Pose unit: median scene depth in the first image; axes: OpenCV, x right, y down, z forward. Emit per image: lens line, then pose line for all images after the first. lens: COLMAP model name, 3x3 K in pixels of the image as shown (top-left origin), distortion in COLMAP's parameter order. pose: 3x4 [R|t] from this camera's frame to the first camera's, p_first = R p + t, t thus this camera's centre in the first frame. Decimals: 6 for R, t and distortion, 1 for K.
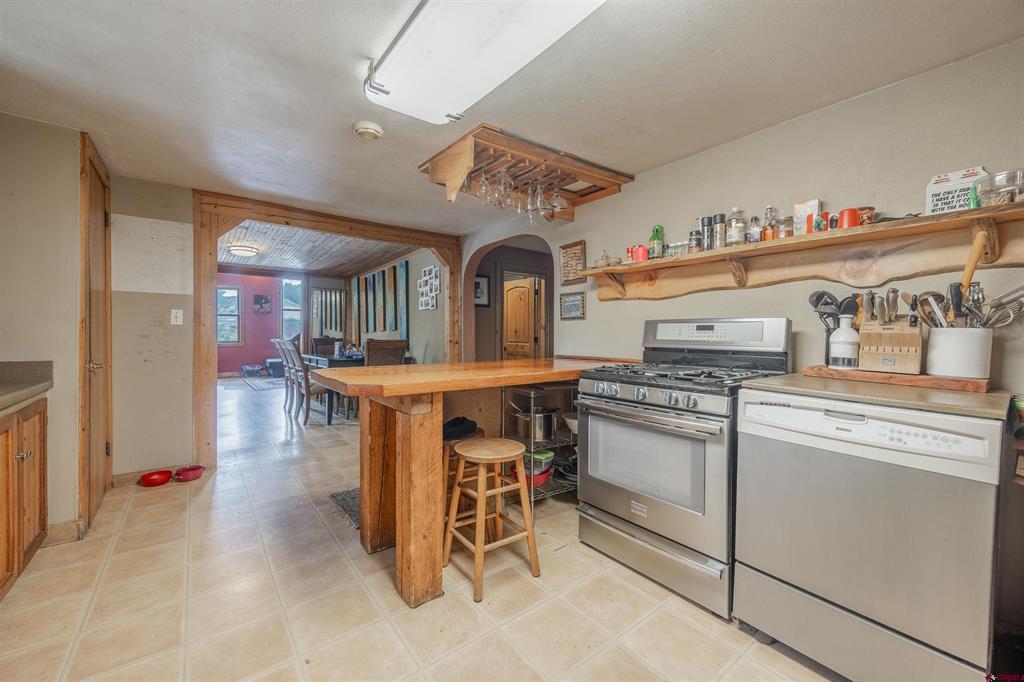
lens RADIAL K [[400.0, 0, 510.3], [0, 400.0, 338.6], [0, 0, 1]] dist [-0.002713, 0.000246]
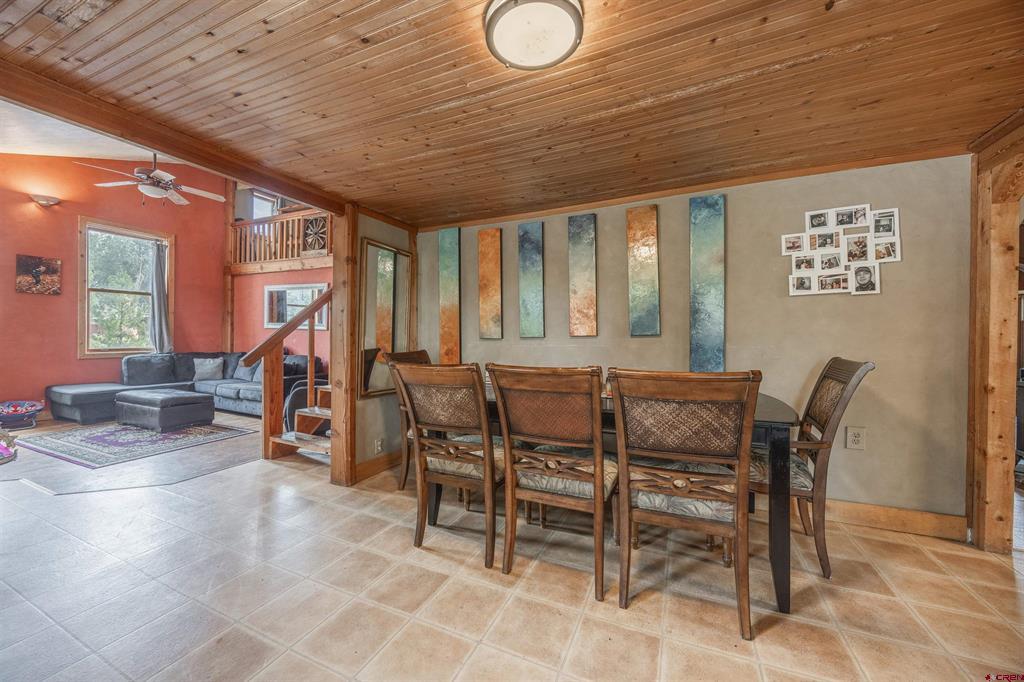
lens RADIAL K [[400.0, 0, 509.4], [0, 400.0, 336.2], [0, 0, 1]] dist [-0.002713, 0.000246]
pose [[0.894138, 0.002137, 0.447786, -0.776267], [0.001108, 0.999975, -0.006984, -0.018565], [-0.447789, 0.006741, 0.894114, 0.739322]]
